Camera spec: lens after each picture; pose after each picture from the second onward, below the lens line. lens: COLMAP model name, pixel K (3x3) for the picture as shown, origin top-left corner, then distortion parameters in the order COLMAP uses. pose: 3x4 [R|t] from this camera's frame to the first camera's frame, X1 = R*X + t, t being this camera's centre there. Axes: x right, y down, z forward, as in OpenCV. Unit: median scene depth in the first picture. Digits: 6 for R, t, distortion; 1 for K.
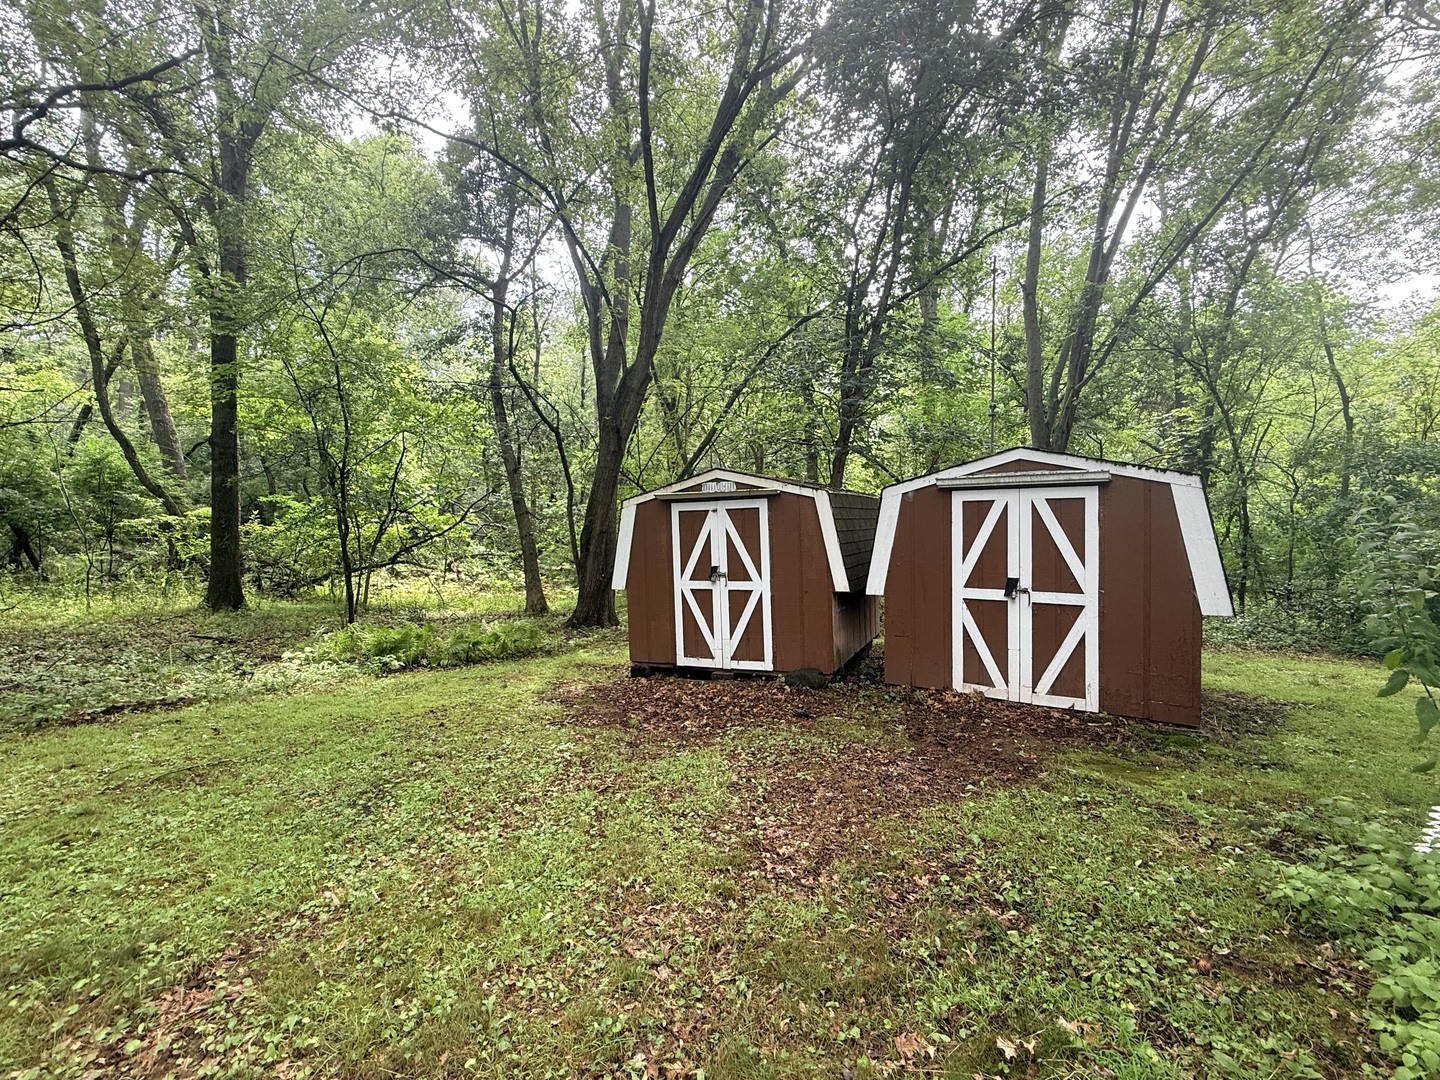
lens RADIAL K [[641.2, 0, 721.7], [0, 641.2, 542.4], [0, 0, 1]] dist [0.000100, -0.000004]
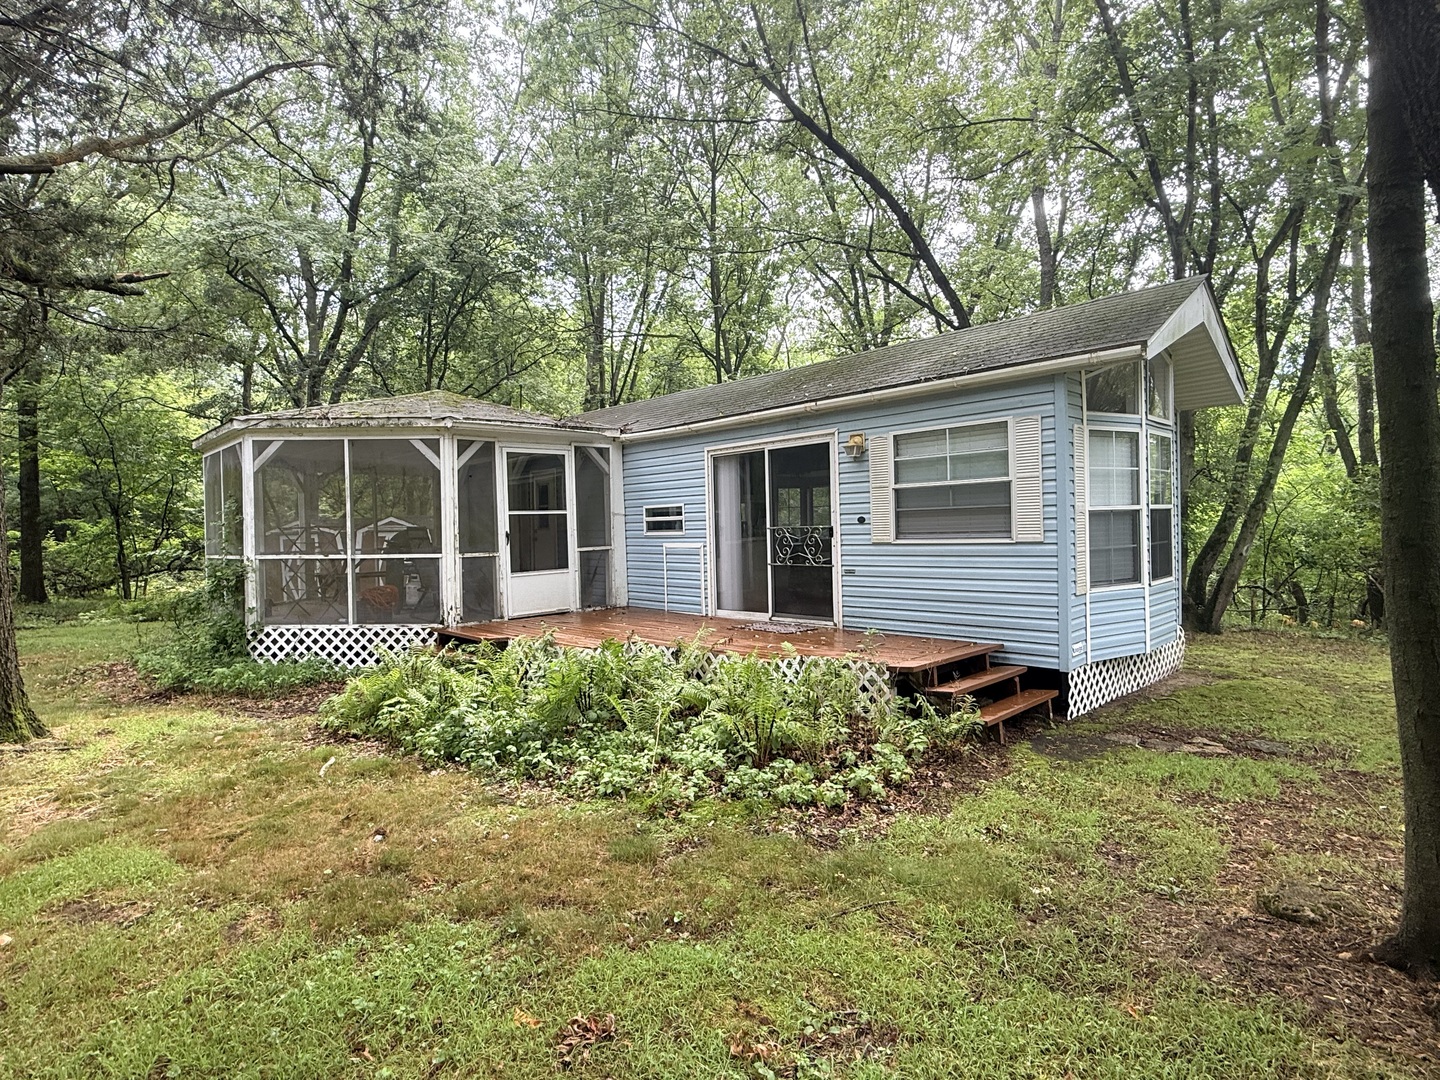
lens RADIAL K [[735.8, 0, 720.4], [0, 735.8, 539.0], [0, 0, 1]] dist [0.002581, -0.000676]
pose [[0.992408, -0.020747, 0.121223, 1.116504], [0.020390, 0.999783, 0.004187, -0.031707], [-0.121284, -0.001683, 0.992616, -1.653362]]
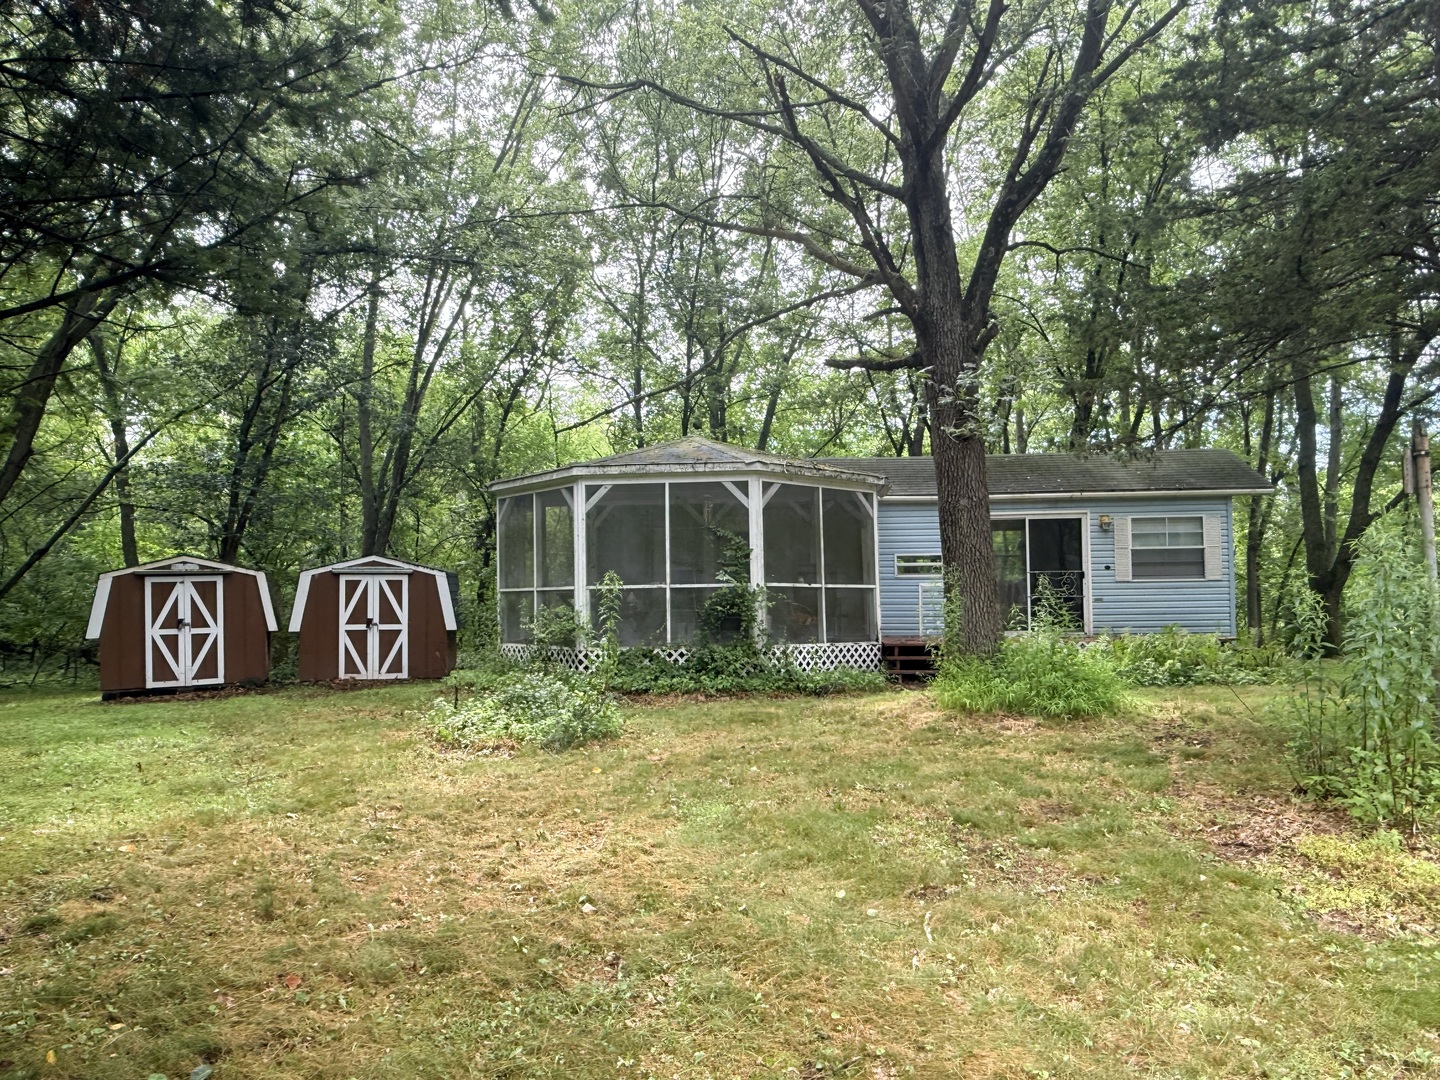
lens RADIAL K [[974.1, 0, 711.4], [0, 974.1, 546.6], [0, 0, 1]] dist [-0.006604, -0.000328]
pose [[0.685035, 0.033905, 0.727720, -0.842316], [0.014820, 0.998061, -0.060451, 0.024356], [-0.728359, 0.052196, 0.683205, -1.519941]]
